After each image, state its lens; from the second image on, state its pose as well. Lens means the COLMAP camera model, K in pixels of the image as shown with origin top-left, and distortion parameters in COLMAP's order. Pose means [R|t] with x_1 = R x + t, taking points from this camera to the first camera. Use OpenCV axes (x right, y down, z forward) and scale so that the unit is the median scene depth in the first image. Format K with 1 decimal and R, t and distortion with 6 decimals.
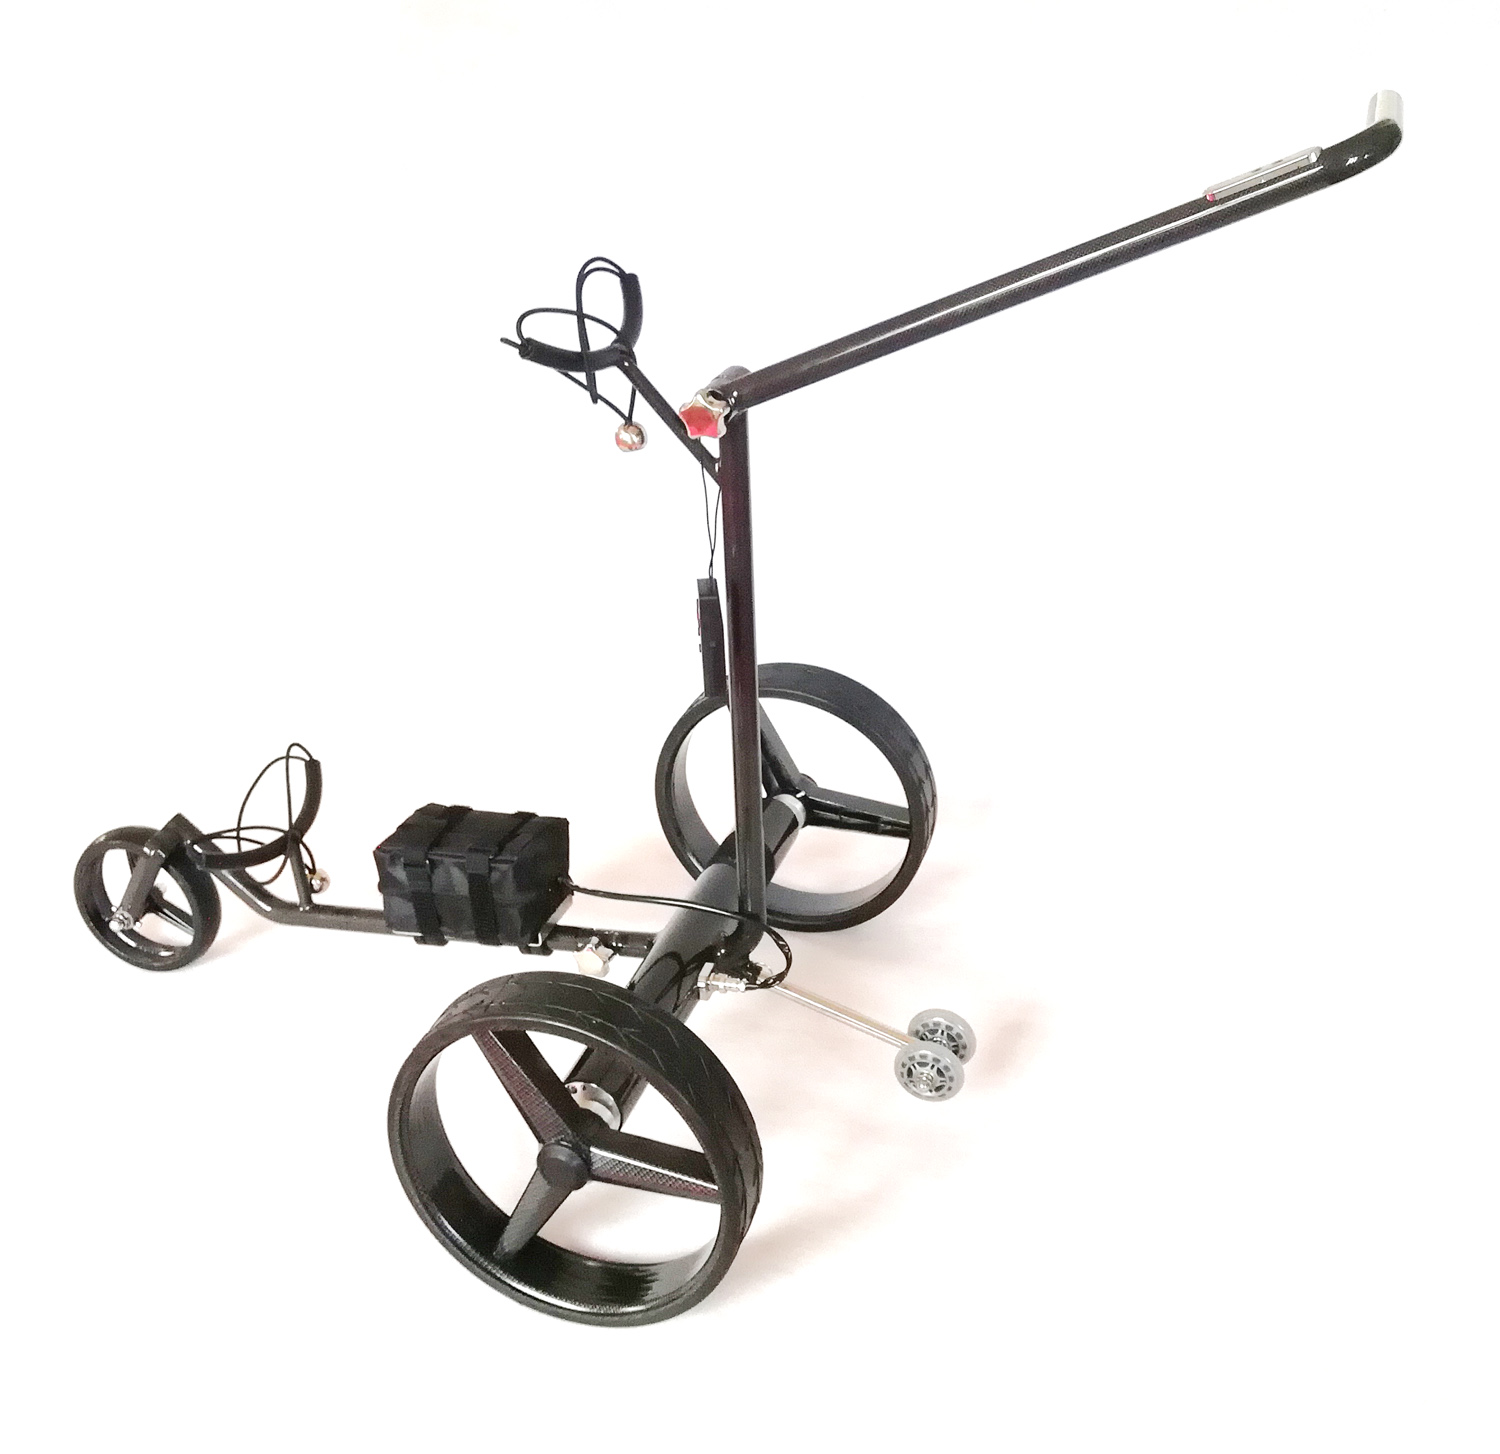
lens RADIAL K [[1436.6, 0, 755.1], [0, 1436.6, 703.4], [0, 0, 1]] dist [-0.015658, 0.000000]
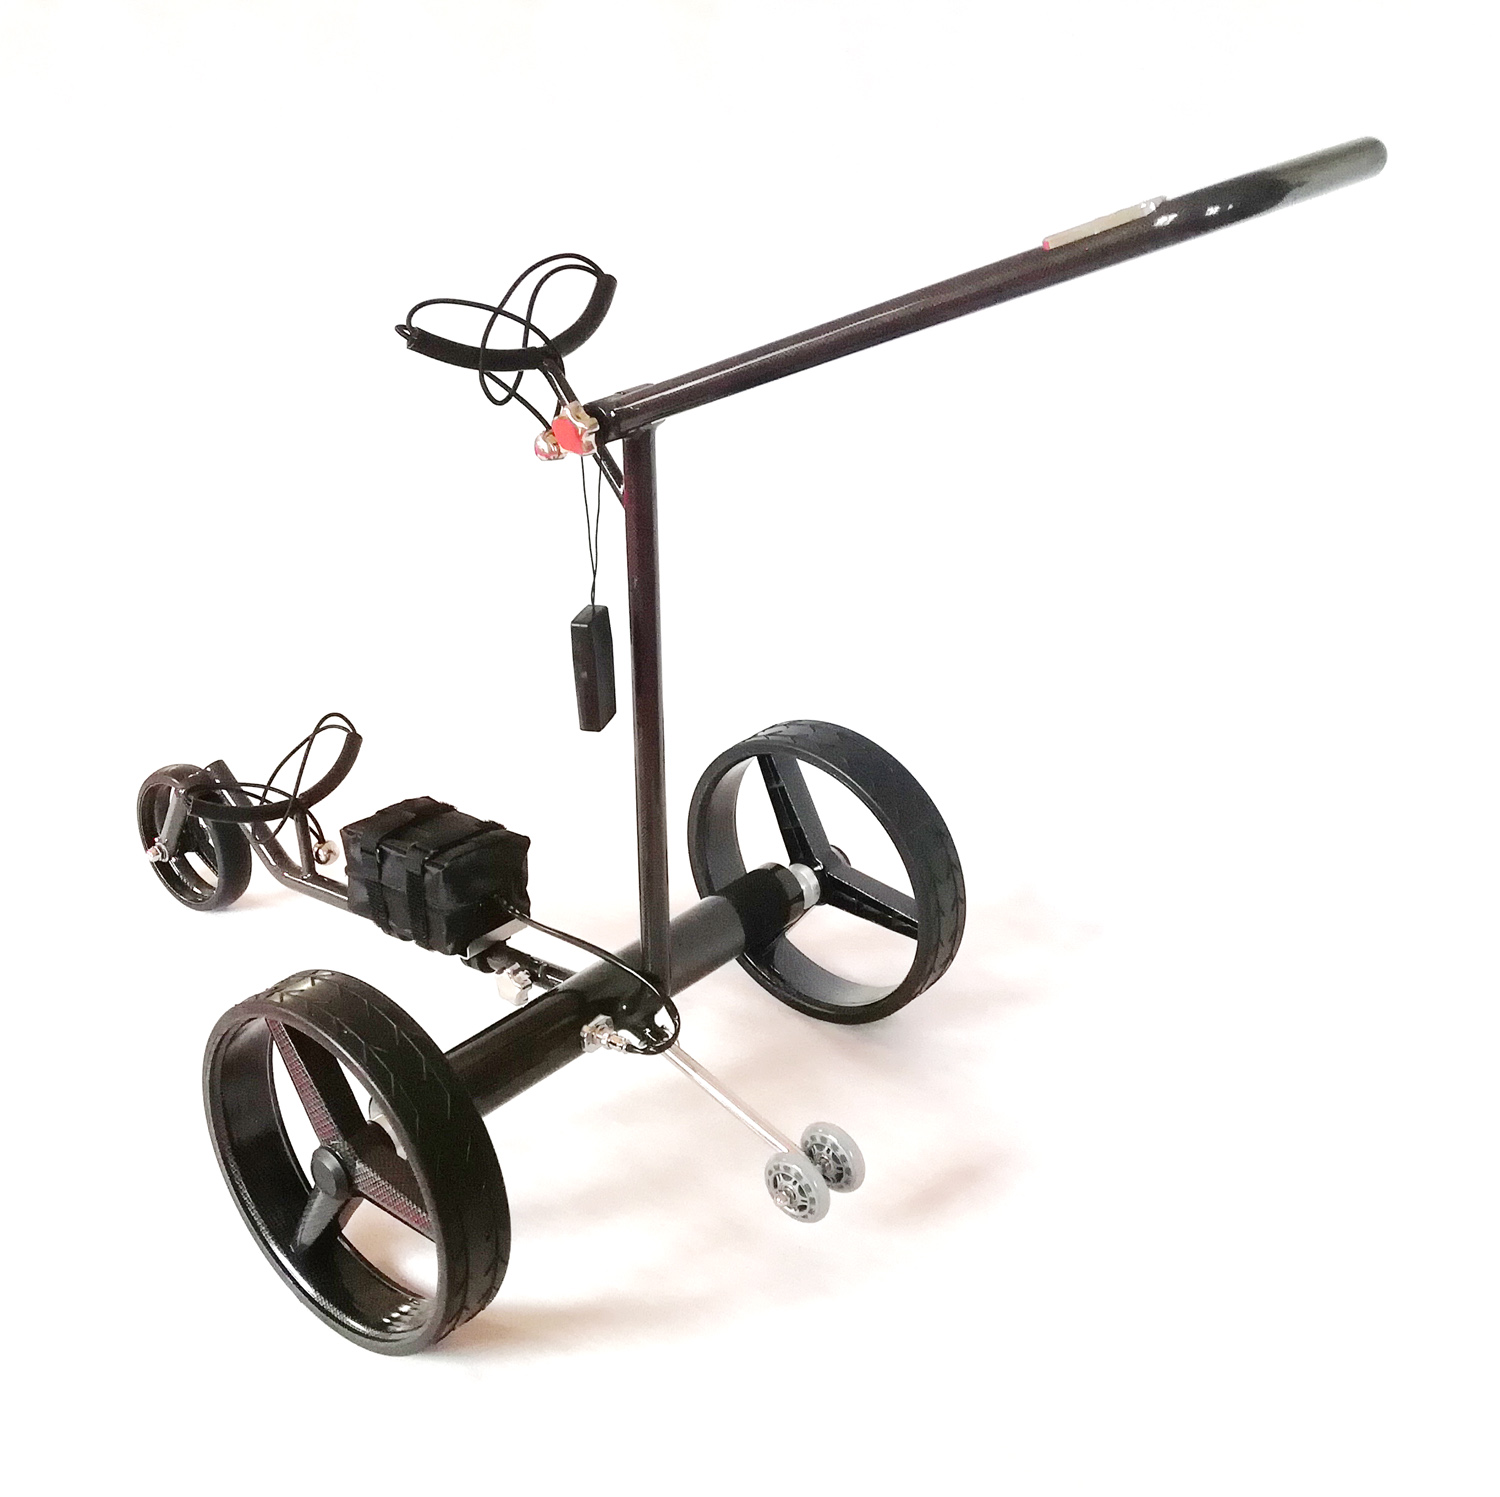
lens RADIAL K [[1553.8, 0, 761.2], [0, 1553.8, 786.5], [0, 0, 1]] dist [-0.003356, 0.000000]
pose [[0.940902, 0.190132, -0.280275, 0.321165], [-0.183717, 0.981745, 0.049244, -0.035436], [0.284521, 0.005157, 0.958656, 0.051000]]
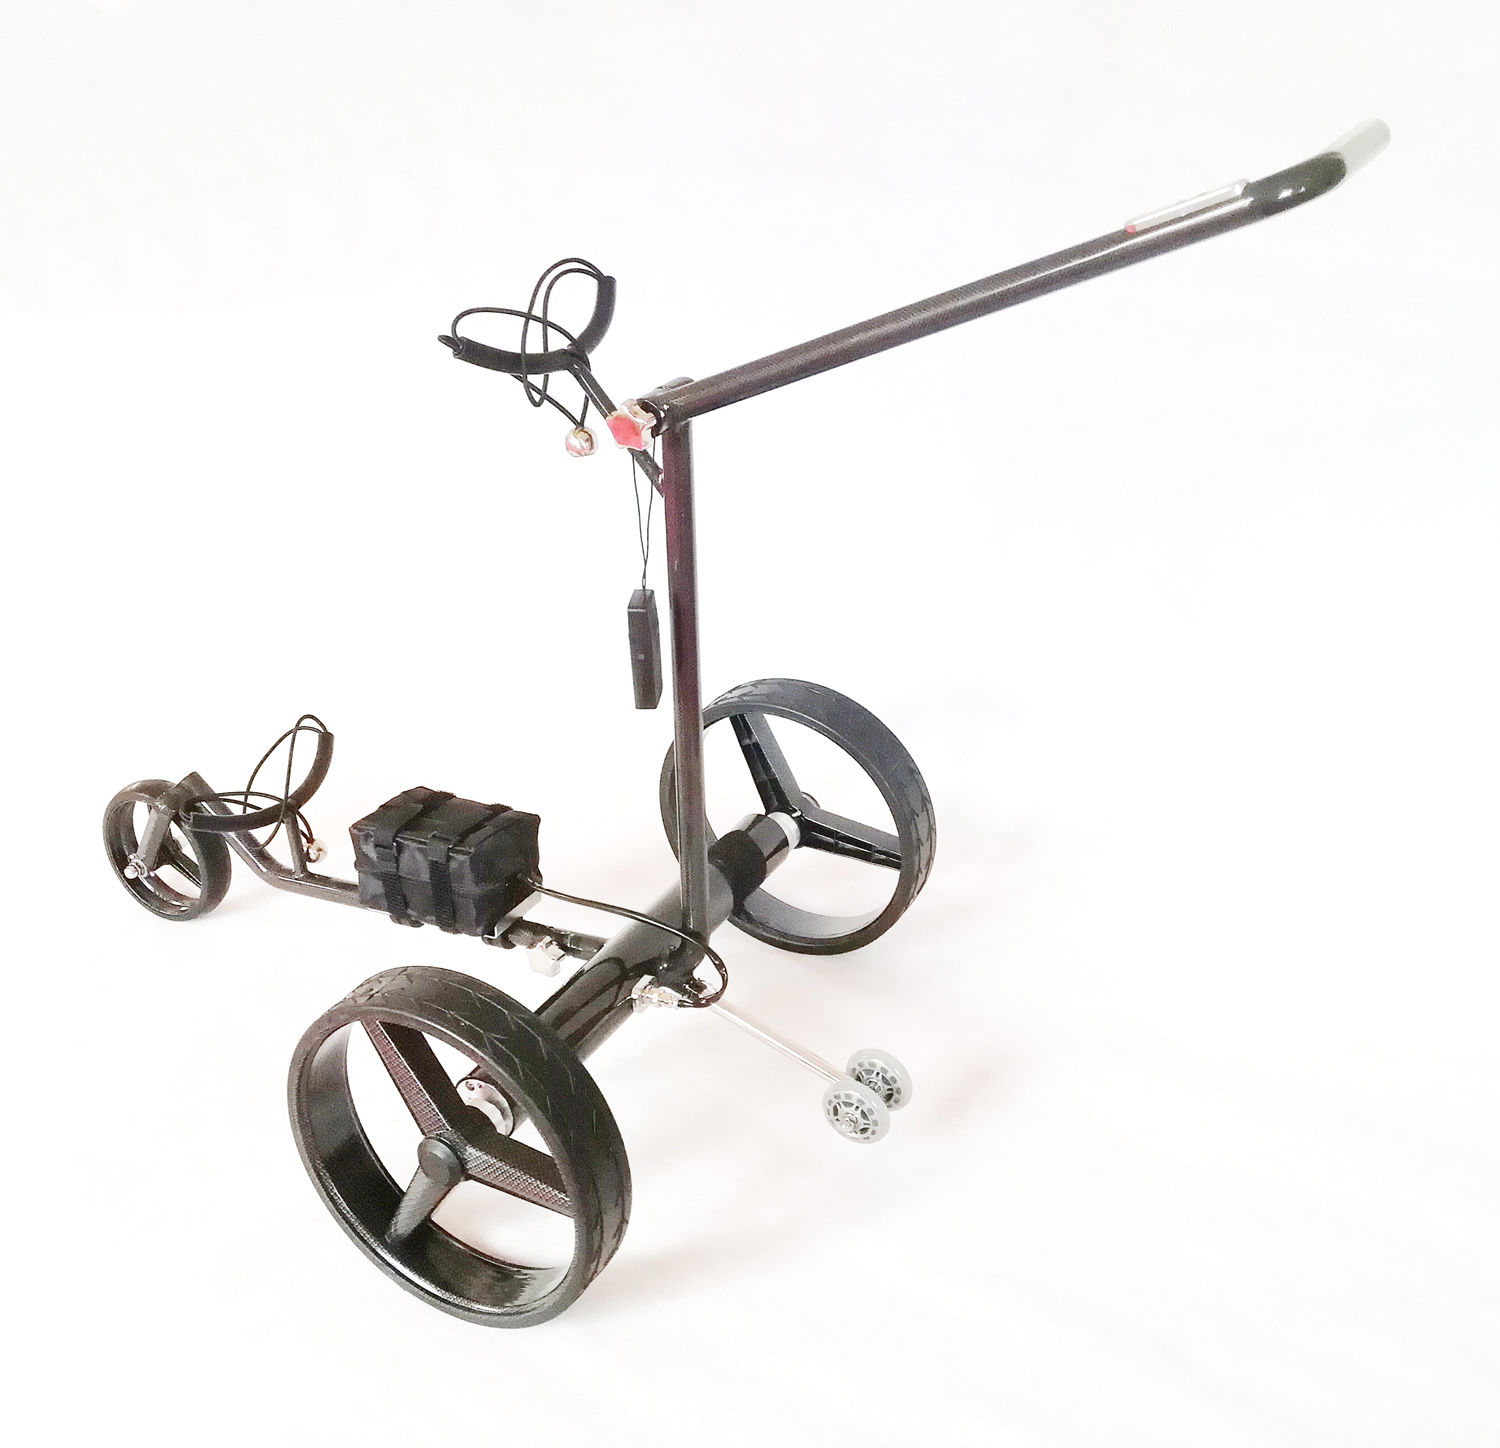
lens RADIAL K [[1436.6, 0, 750.8], [0, 1436.6, 723.3], [0, 0, 1]] dist [-0.015658, 0.000000]
pose [[0.986424, 0.092156, -0.135925, 0.156213], [-0.089878, 0.995691, 0.022814, -0.021693], [0.137442, -0.010287, 0.990456, 0.027779]]
